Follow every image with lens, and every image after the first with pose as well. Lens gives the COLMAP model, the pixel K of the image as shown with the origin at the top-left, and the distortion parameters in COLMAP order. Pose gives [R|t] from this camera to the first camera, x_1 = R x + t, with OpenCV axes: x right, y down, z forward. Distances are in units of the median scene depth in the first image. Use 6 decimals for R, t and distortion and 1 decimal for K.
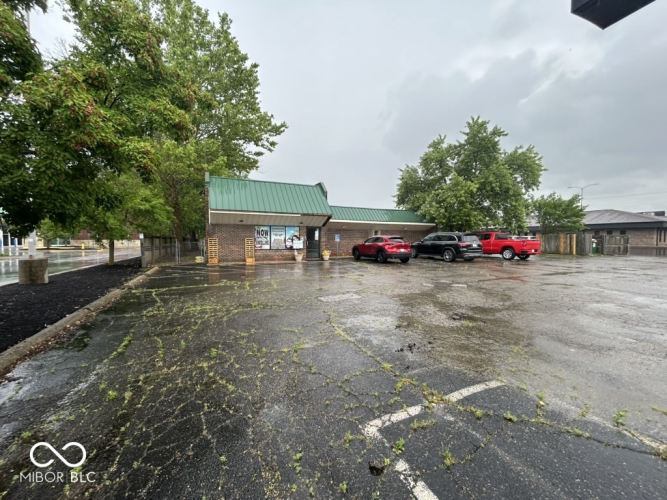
lens RADIAL K [[268.6, 0, 332.1], [0, 268.6, 250.7], [0, 0, 1]] dist [-0.000191, 0.000276]
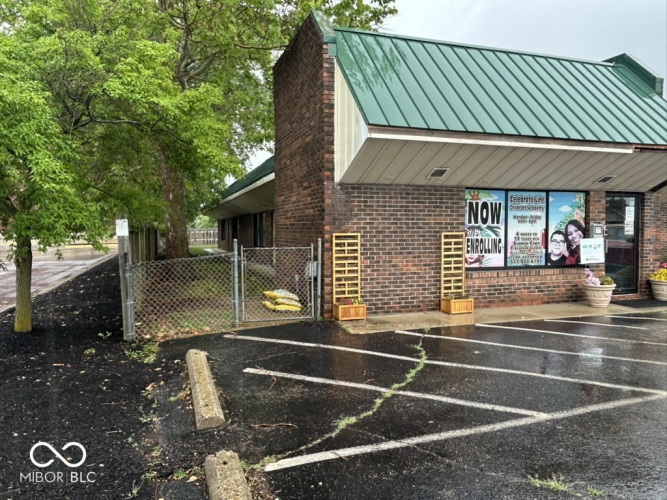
lens RADIAL K [[480.1, 0, 334.5], [0, 480.1, 249.3], [0, 0, 1]] dist [-0.013510, -0.002403]
pose [[0.994867, -0.002956, -0.101151, -0.364357], [0.003841, 0.999956, 0.008560, -0.030643], [0.101121, -0.008905, 0.994834, 0.436758]]
